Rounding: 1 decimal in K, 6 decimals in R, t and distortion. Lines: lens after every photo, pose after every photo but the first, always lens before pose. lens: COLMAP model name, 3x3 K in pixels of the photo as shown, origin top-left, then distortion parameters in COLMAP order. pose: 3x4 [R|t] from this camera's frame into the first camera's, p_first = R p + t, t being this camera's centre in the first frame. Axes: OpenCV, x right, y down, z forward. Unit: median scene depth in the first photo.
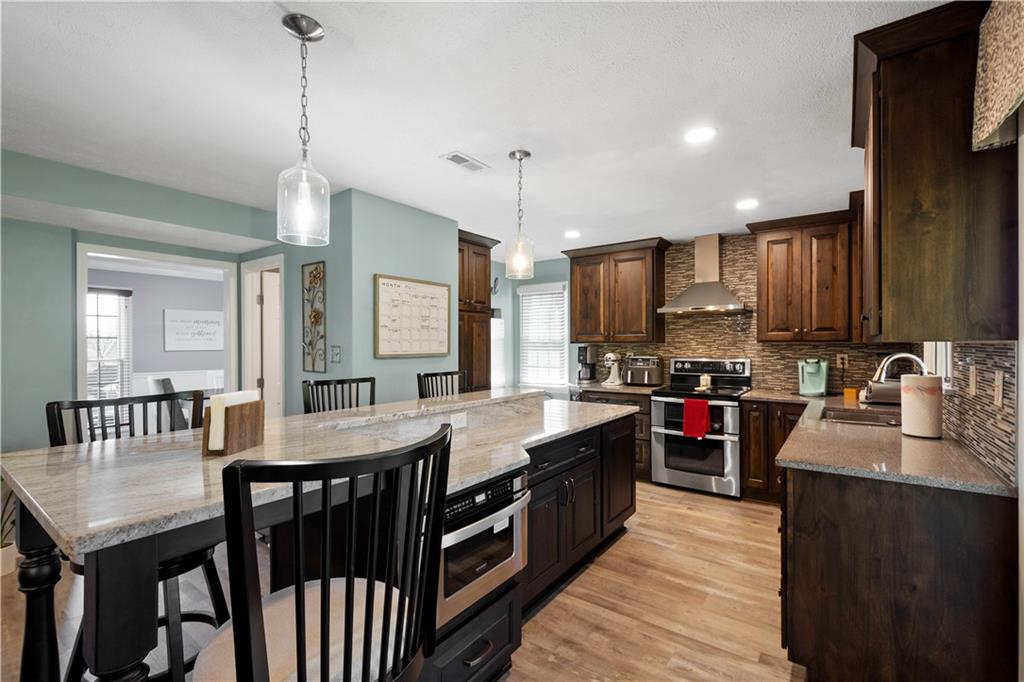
lens RADIAL K [[449.3, 0, 519.0], [0, 449.3, 343.1], [0, 0, 1]] dist [0.006738, -0.000241]
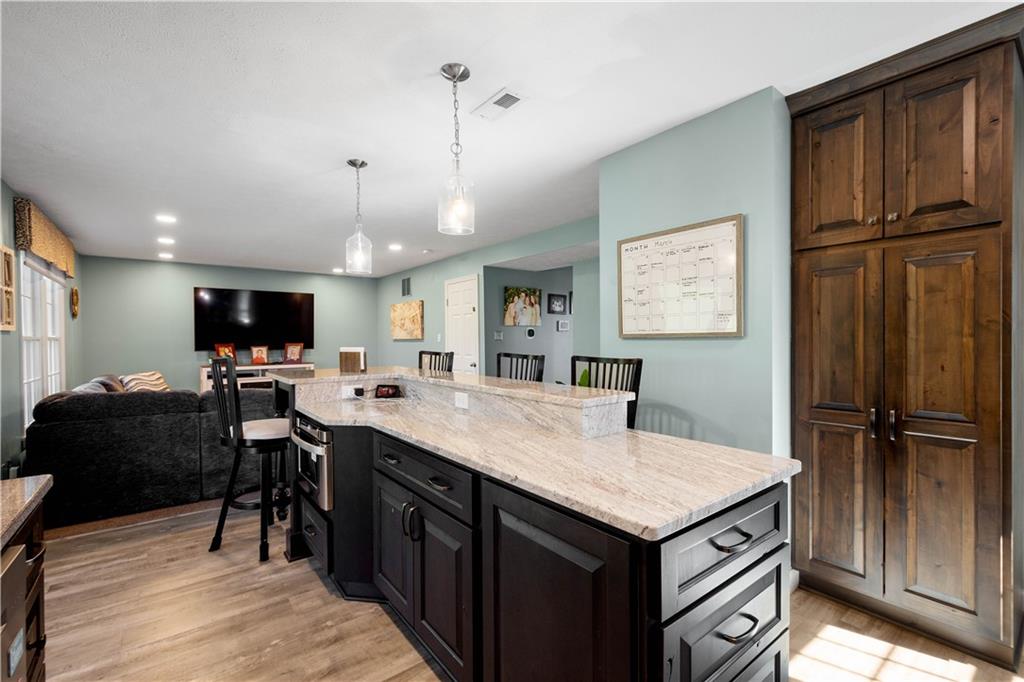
lens RADIAL K [[449.3, 0, 514.6], [0, 449.3, 346.0], [0, 0, 1]] dist [0.006738, -0.000241]
pose [[-0.283497, 0.020672, -0.958750, 0.413188], [0.009885, 0.999778, 0.018633, 0.021743], [0.958922, -0.004194, -0.283639, 0.756839]]
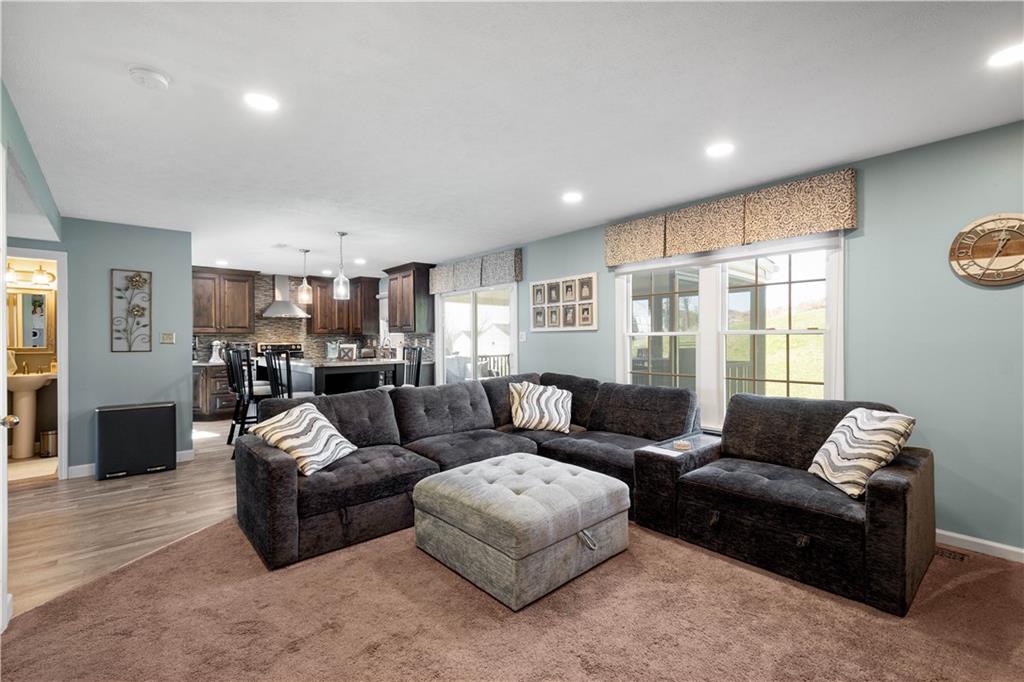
lens RADIAL K [[449.3, 0, 519.6], [0, 449.3, 338.2], [0, 0, 1]] dist [0.006738, -0.000241]
pose [[0.218688, 0.002956, 0.975790, -1.159004], [0.003825, 0.999985, -0.003886, 0.026707], [-0.975787, 0.004582, 0.218674, -0.337485]]
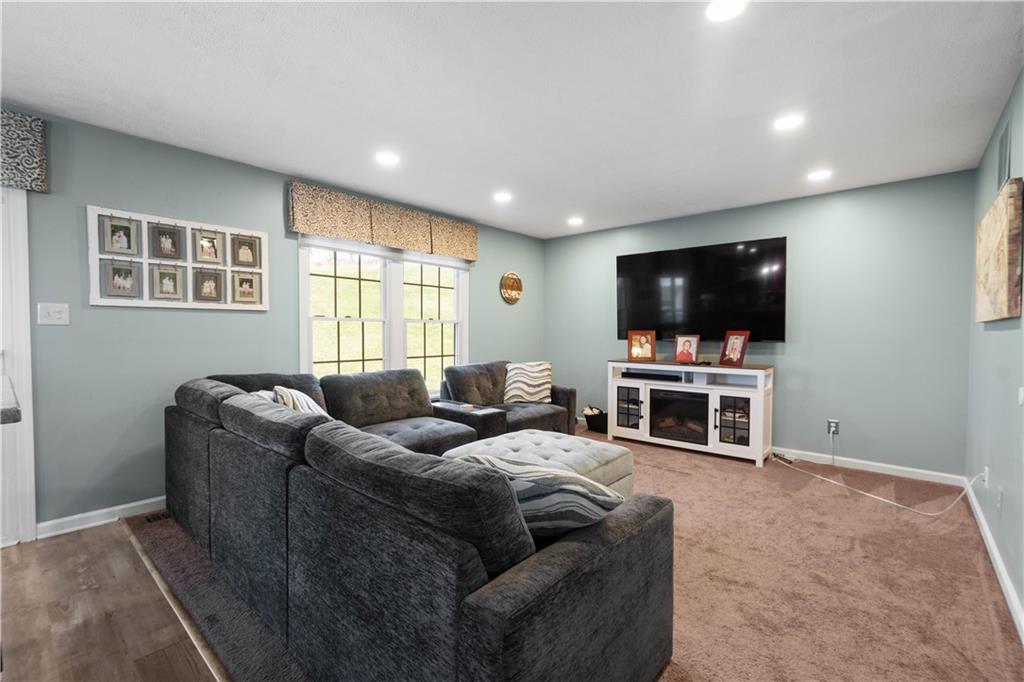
lens RADIAL K [[449.3, 0, 518.2], [0, 449.3, 342.7], [0, 0, 1]] dist [0.006738, -0.000241]
pose [[-0.995973, -0.009571, 0.089143, -0.587208], [-0.006956, 0.999538, 0.029590, 0.033462], [-0.089385, 0.028851, -0.995579, 0.476343]]
